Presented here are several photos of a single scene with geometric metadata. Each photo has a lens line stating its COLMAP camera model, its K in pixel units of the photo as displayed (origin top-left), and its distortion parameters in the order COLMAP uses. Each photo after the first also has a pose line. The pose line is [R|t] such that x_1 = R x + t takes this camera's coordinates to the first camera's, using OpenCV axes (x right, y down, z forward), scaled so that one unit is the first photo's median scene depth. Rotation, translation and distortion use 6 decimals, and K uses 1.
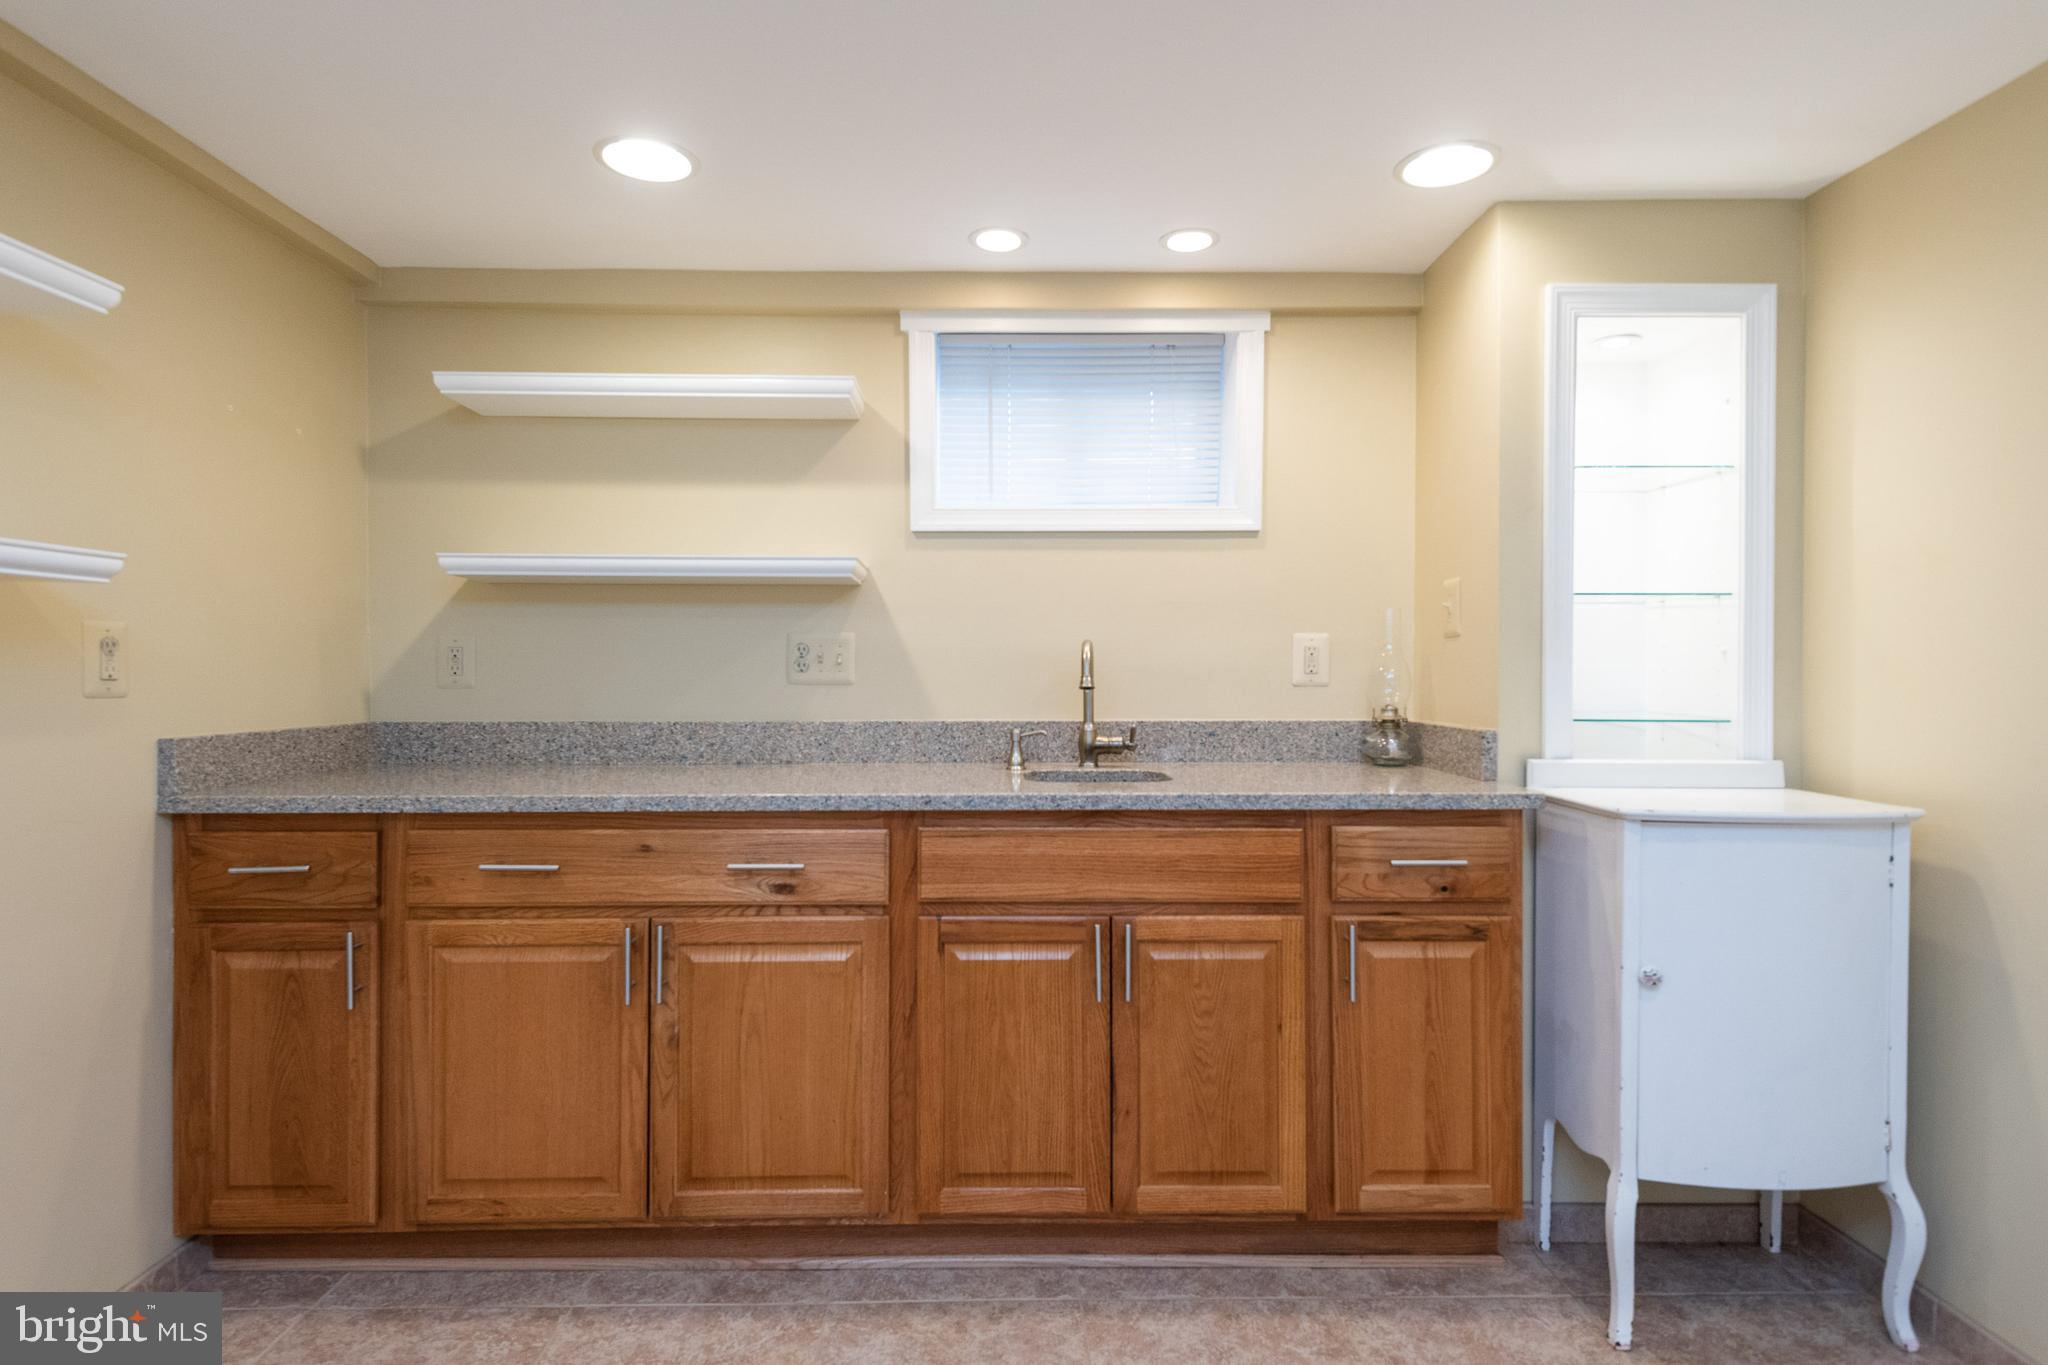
lens RADIAL K [[1062.0, 0, 1024.0], [0, 1062.0, 682.5], [0, 0, 1]] dist [0.047350, -0.029973]
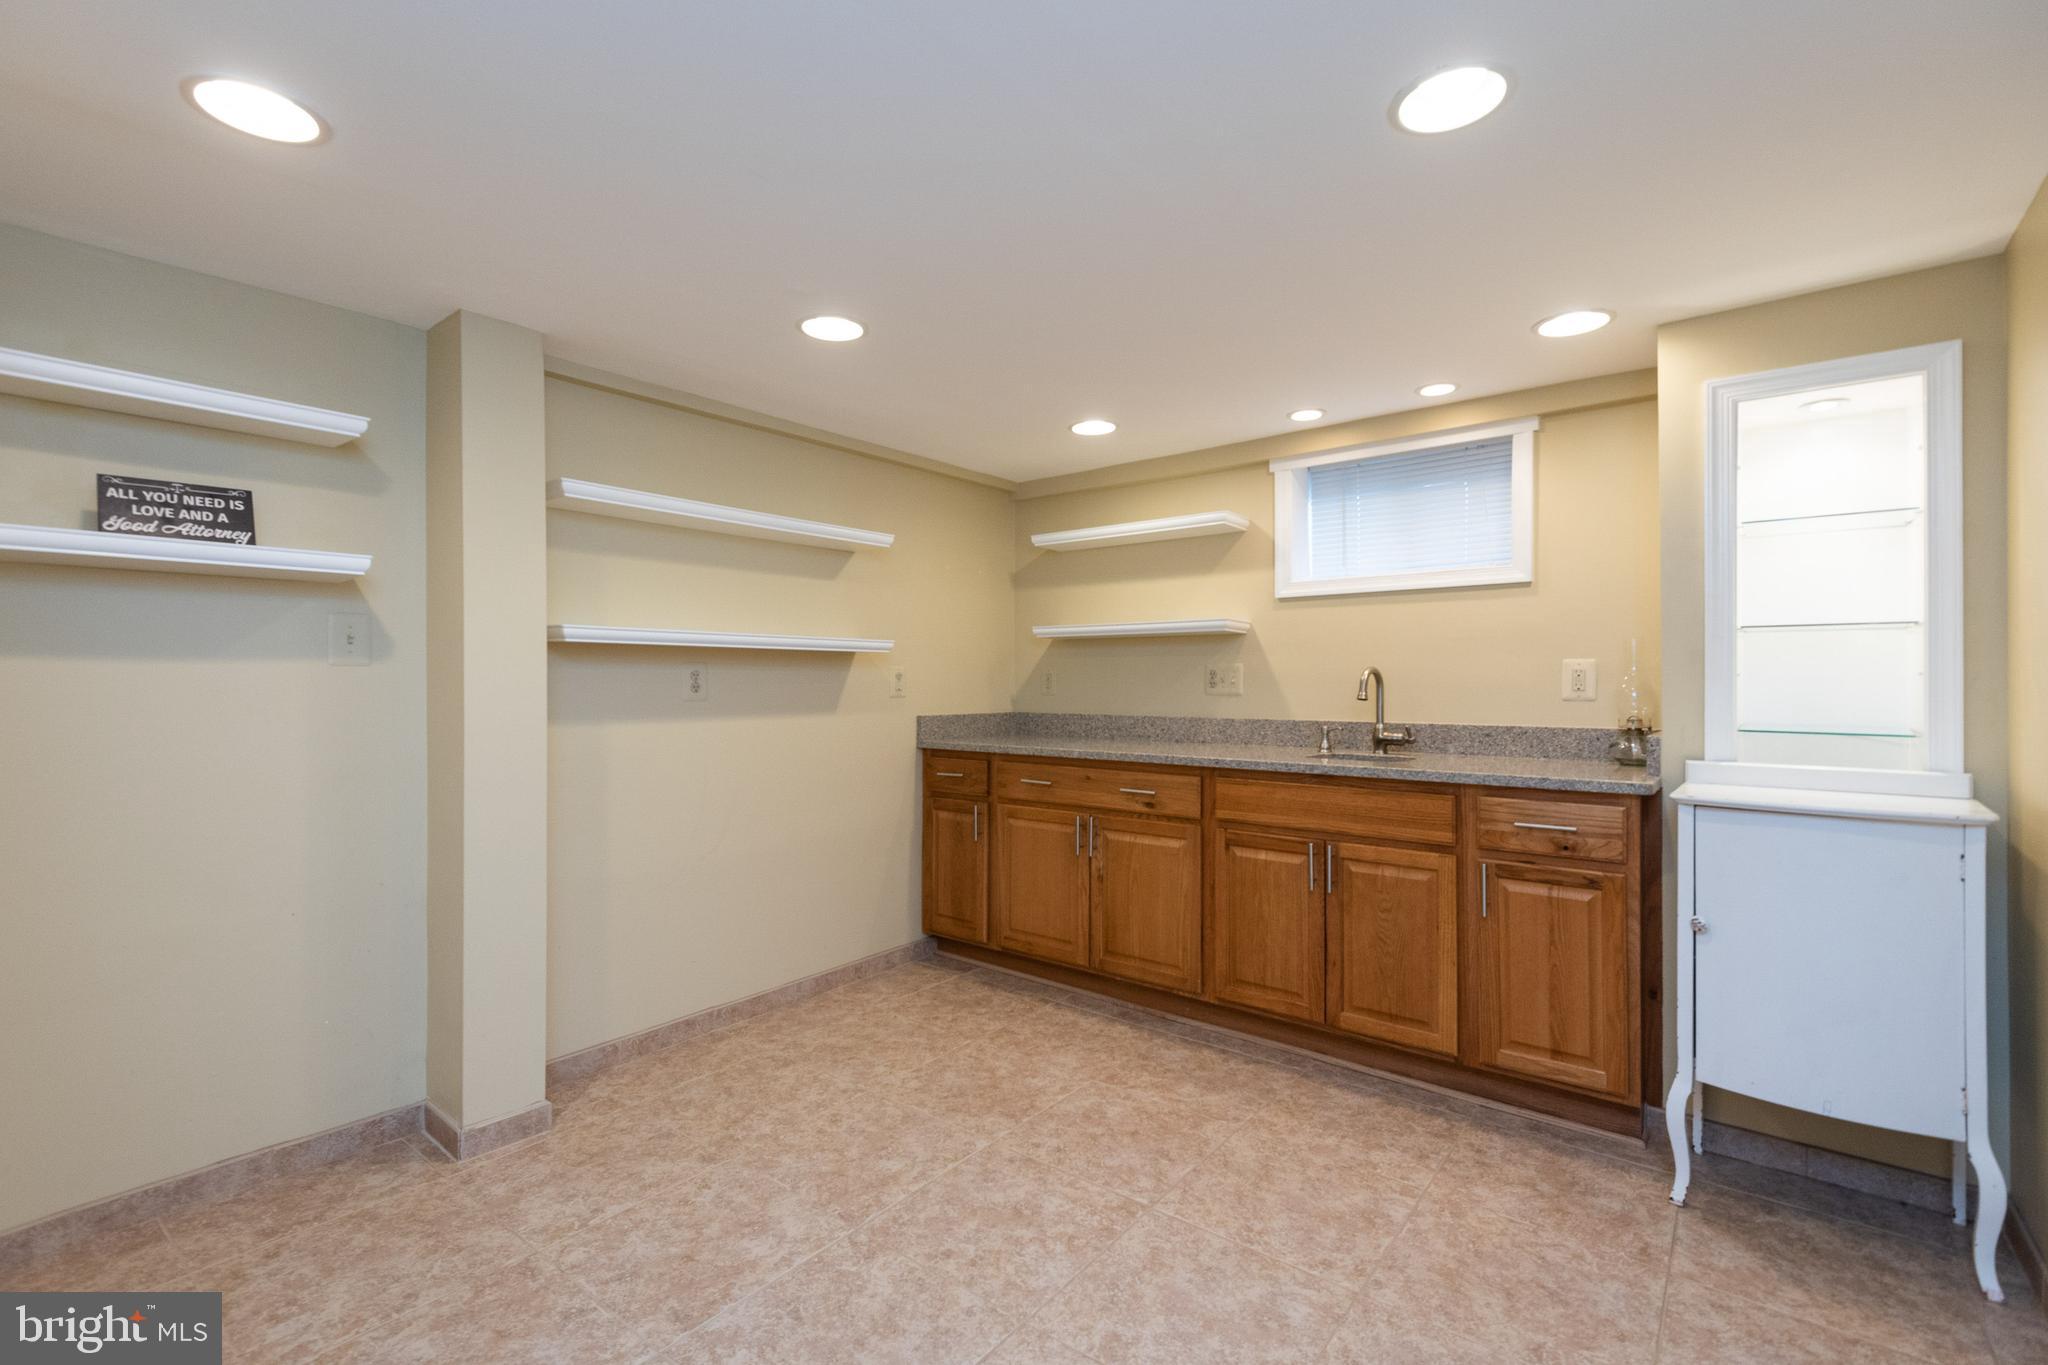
lens RADIAL K [[925.6, 0, 1024.0], [0, 925.6, 682.5], [0, 0, 1]] dist [0.036266, -0.018750]
pose [[0.767858, 0.000614, -0.640619, 0.629497], [-0.008426, 0.999923, -0.009141, -0.003065], [0.640564, 0.012416, 0.767804, -0.372513]]
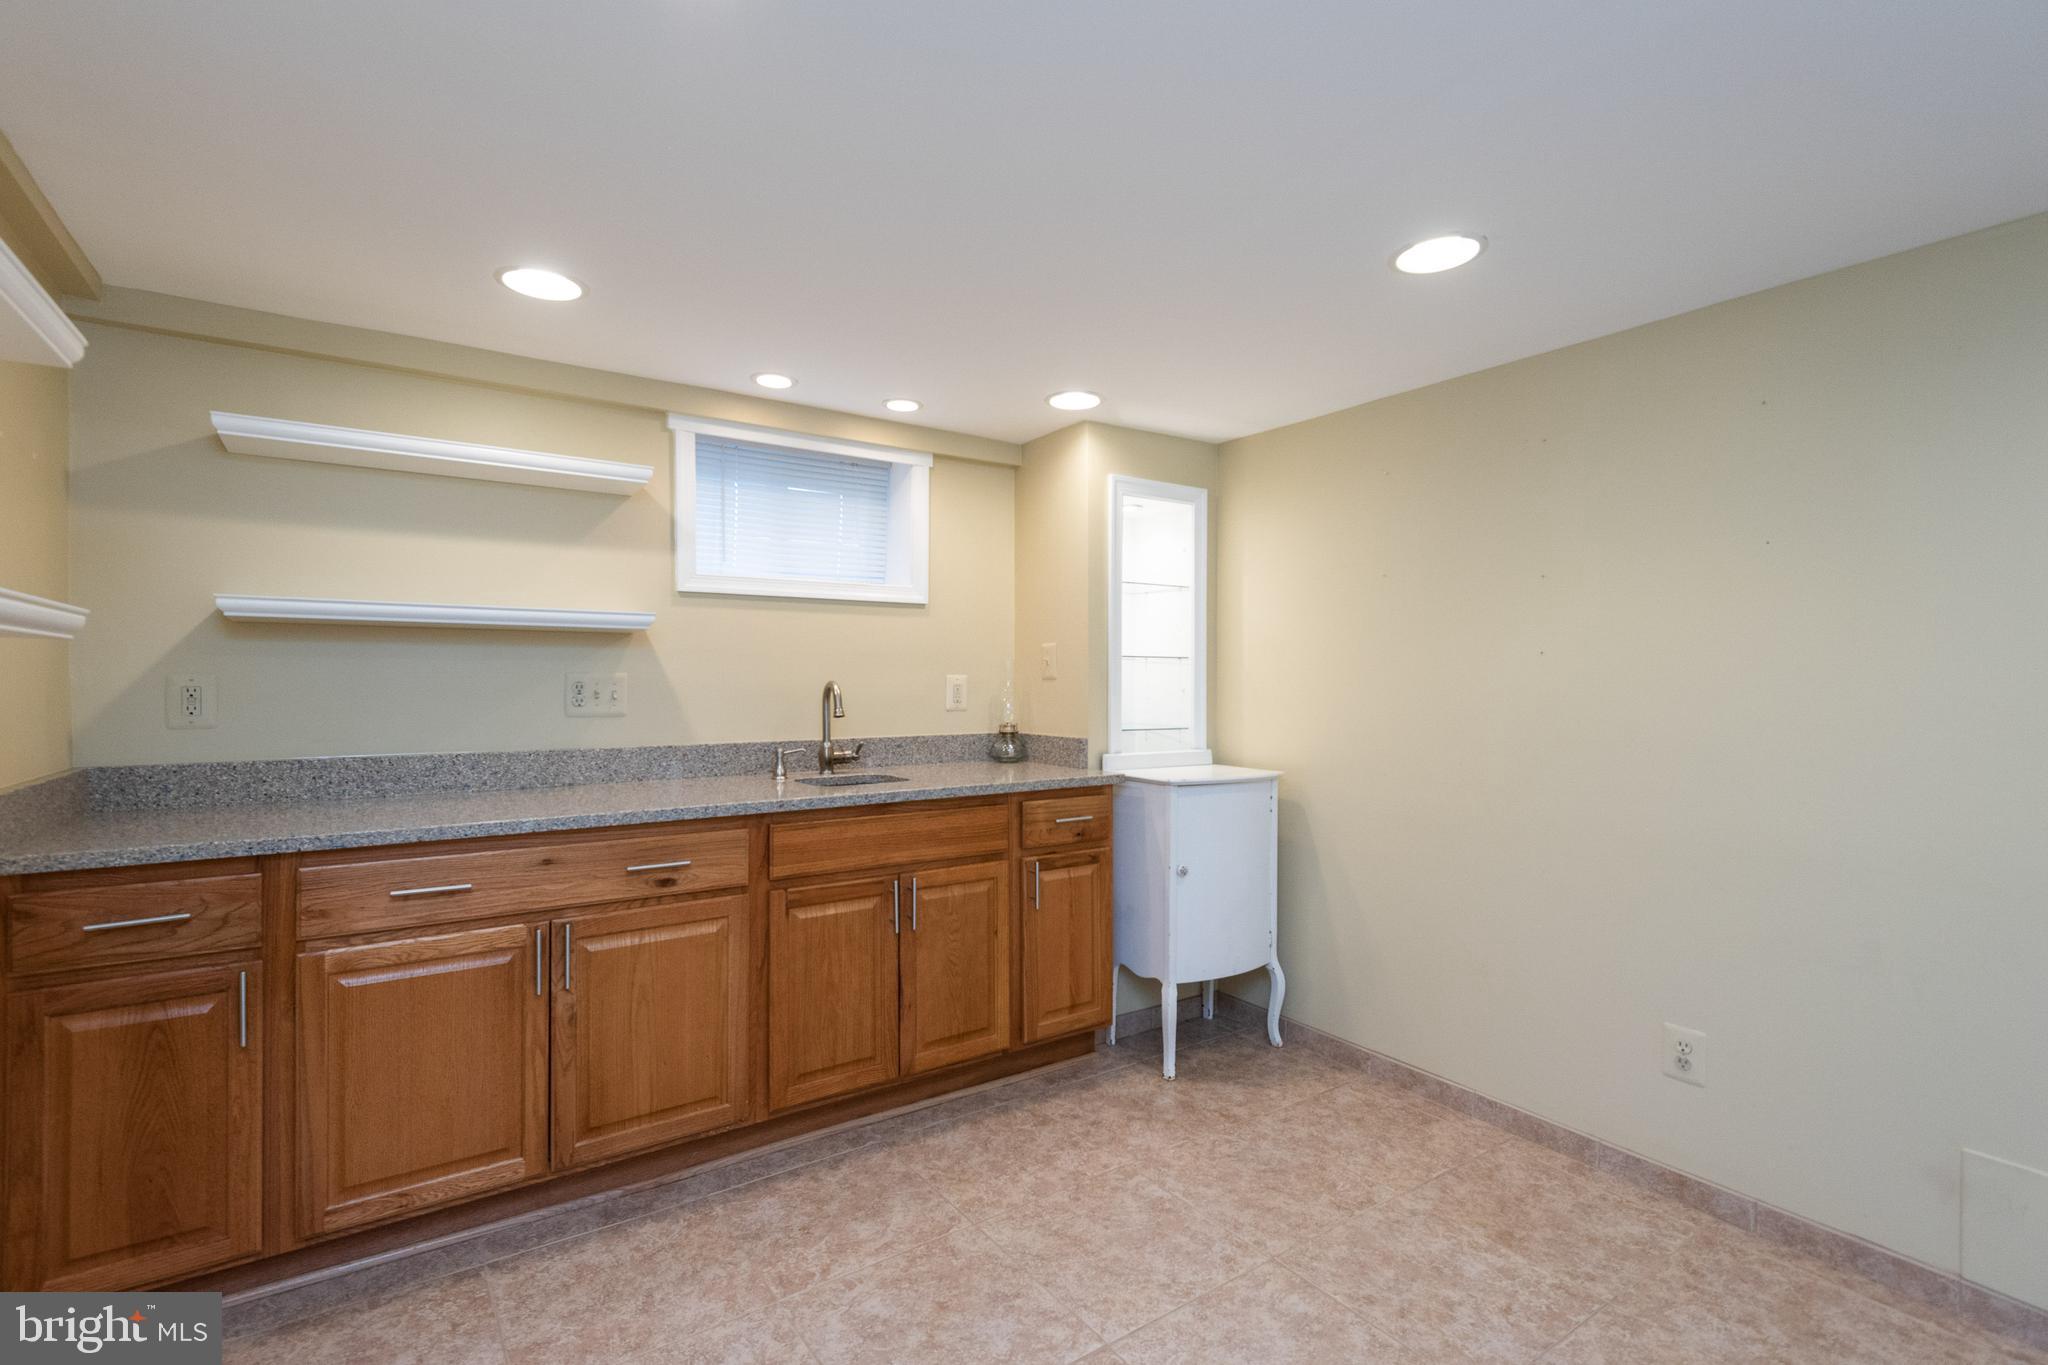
lens RADIAL K [[925.6, 0, 1018.3], [0, 925.6, 687.1], [0, 0, 1]] dist [0.040016, -0.017879]
pose [[0.838028, -0.002893, 0.545619, -0.472861], [0.005906, 0.999975, -0.003769, -0.031868], [-0.545595, 0.006381, 0.838025, -0.157320]]
